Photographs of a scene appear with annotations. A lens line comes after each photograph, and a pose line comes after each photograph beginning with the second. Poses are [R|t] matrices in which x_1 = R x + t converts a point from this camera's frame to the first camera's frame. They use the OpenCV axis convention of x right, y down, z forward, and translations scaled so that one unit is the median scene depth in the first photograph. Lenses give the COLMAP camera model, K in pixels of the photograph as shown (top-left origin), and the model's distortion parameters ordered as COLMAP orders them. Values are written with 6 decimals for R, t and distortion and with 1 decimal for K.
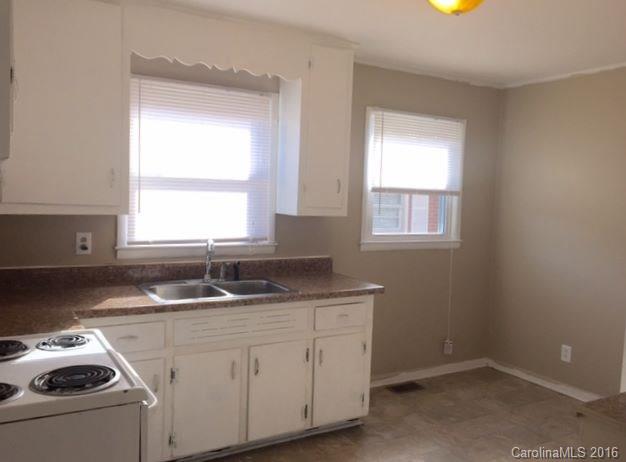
lens RADIAL K [[537.1, 0, 312.8], [0, 537.1, 228.7], [0, 0, 1]] dist [0.045777, -0.003538]
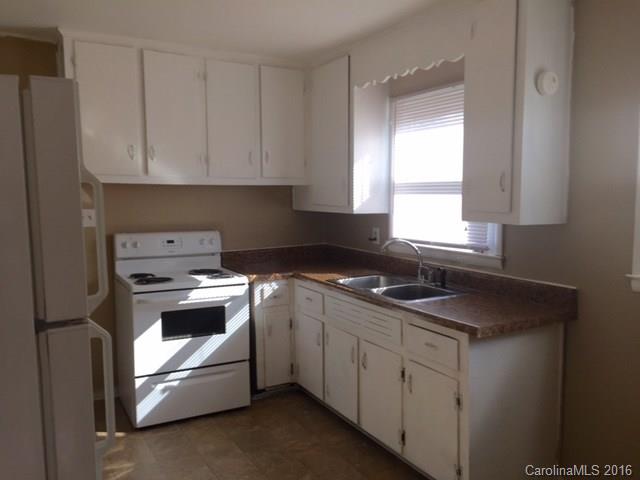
lens RADIAL K [[549.1, 0, 320.3], [0, 549.1, 243.9], [0, 0, 1]] dist [0.045777, -0.003538]
pose [[-0.038061, 0.063371, -0.997264, 0.824462], [-0.069851, 0.995377, 0.065917, -0.029171], [0.996831, 0.072168, -0.033458, 0.811972]]
